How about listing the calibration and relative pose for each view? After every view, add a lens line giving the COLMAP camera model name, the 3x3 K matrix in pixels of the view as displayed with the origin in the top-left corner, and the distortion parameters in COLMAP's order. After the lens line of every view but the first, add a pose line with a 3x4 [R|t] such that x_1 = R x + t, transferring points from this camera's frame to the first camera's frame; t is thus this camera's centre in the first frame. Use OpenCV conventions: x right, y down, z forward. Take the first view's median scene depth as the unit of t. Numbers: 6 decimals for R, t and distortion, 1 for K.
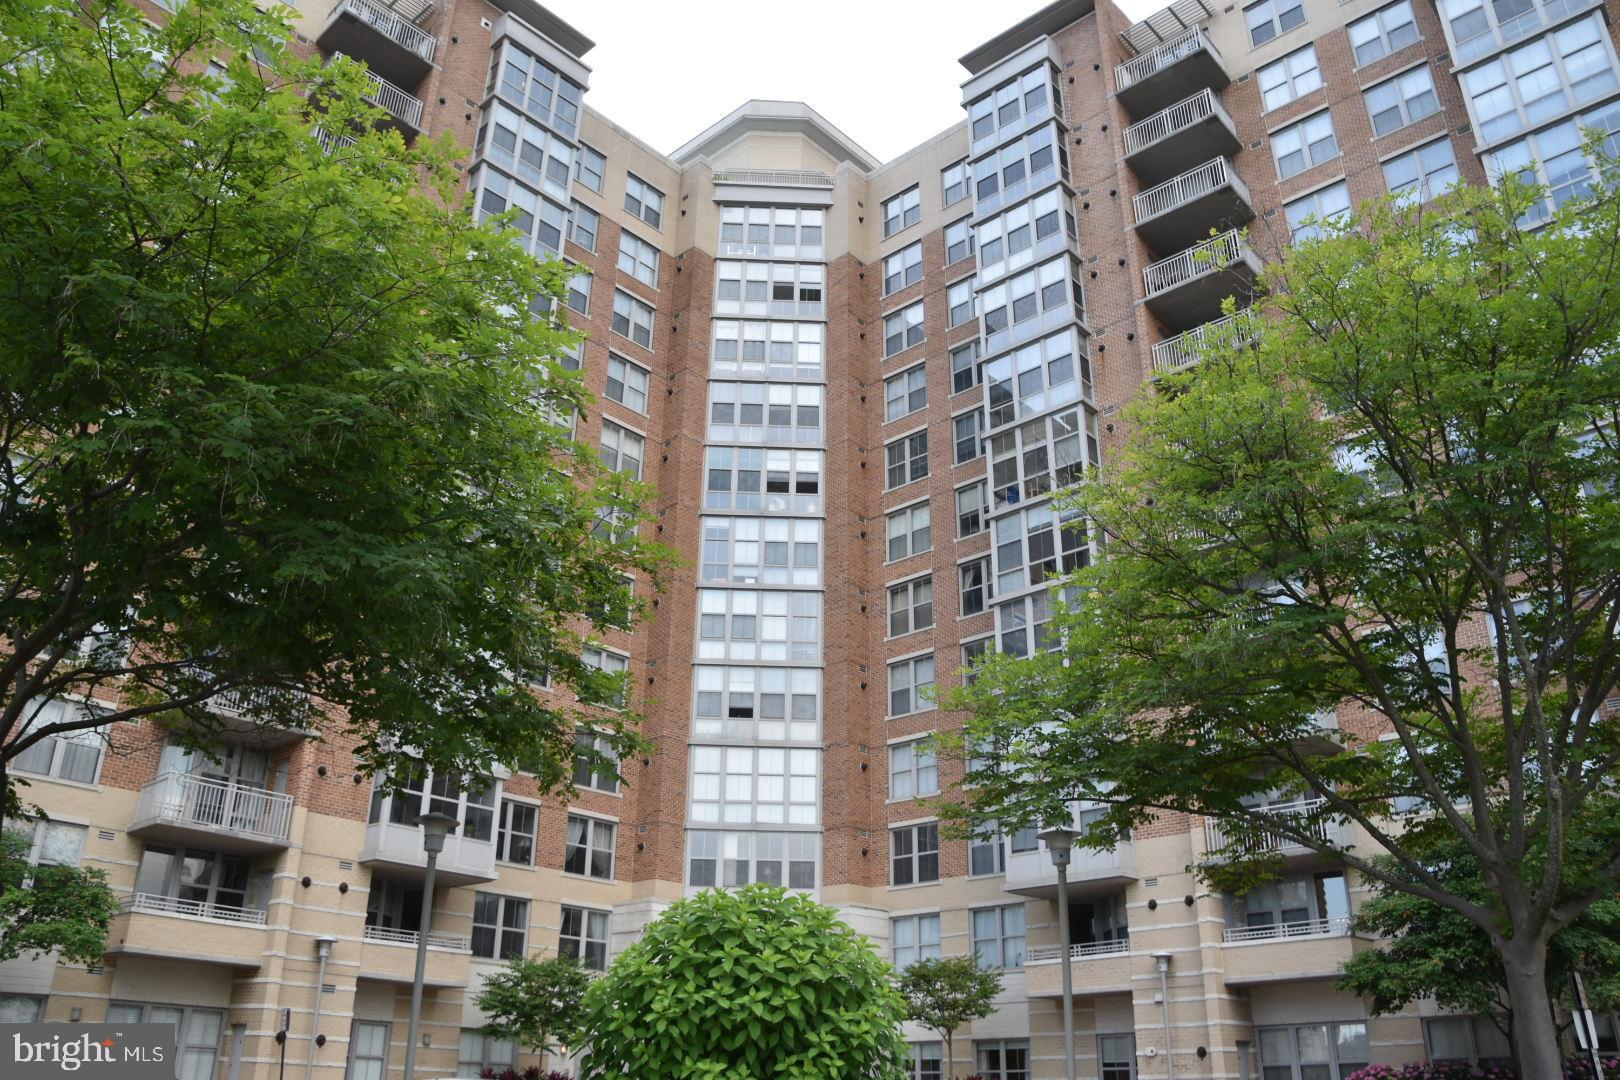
lens RADIAL K [[1294.6, 0, 811.2], [0, 1294.6, 550.7], [0, 0, 1]] dist [-0.094548, 0.018347]
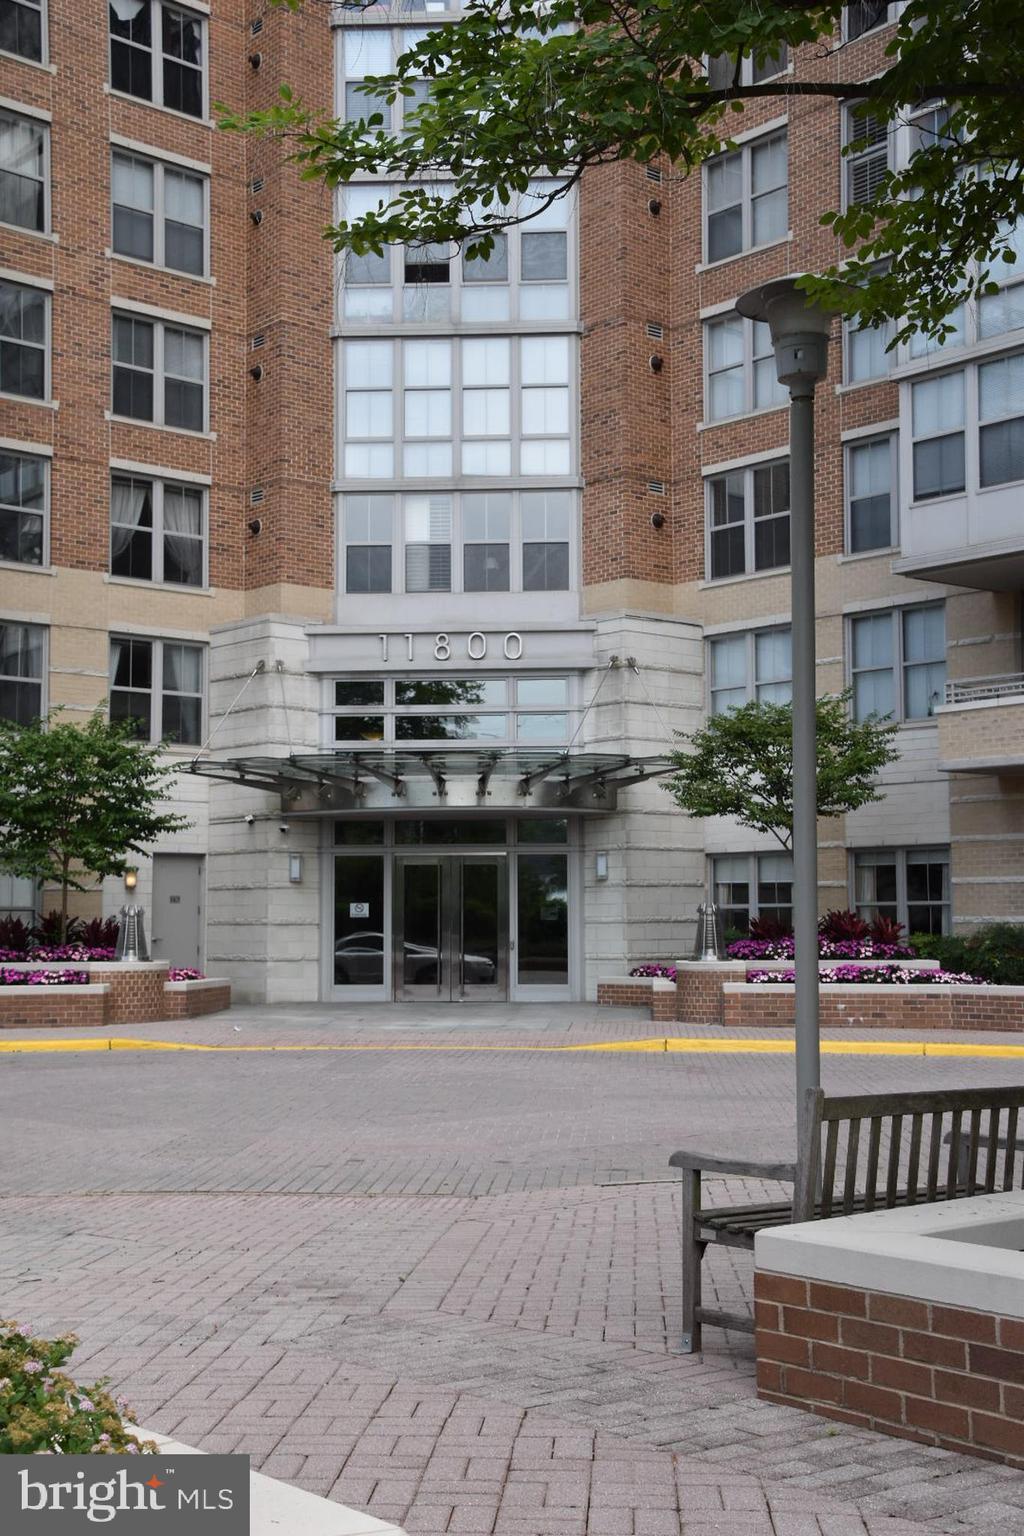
lens RADIAL K [[1999.1, 0, 516.9], [0, 1999.1, 754.5], [0, 0, 1]] dist [0.104383, 0.000000]
pose [[0.992046, -0.024367, -0.123493, 0.085285], [0.061607, 0.949538, 0.307543, 0.064418], [0.109767, -0.312705, 0.943486, 0.165471]]
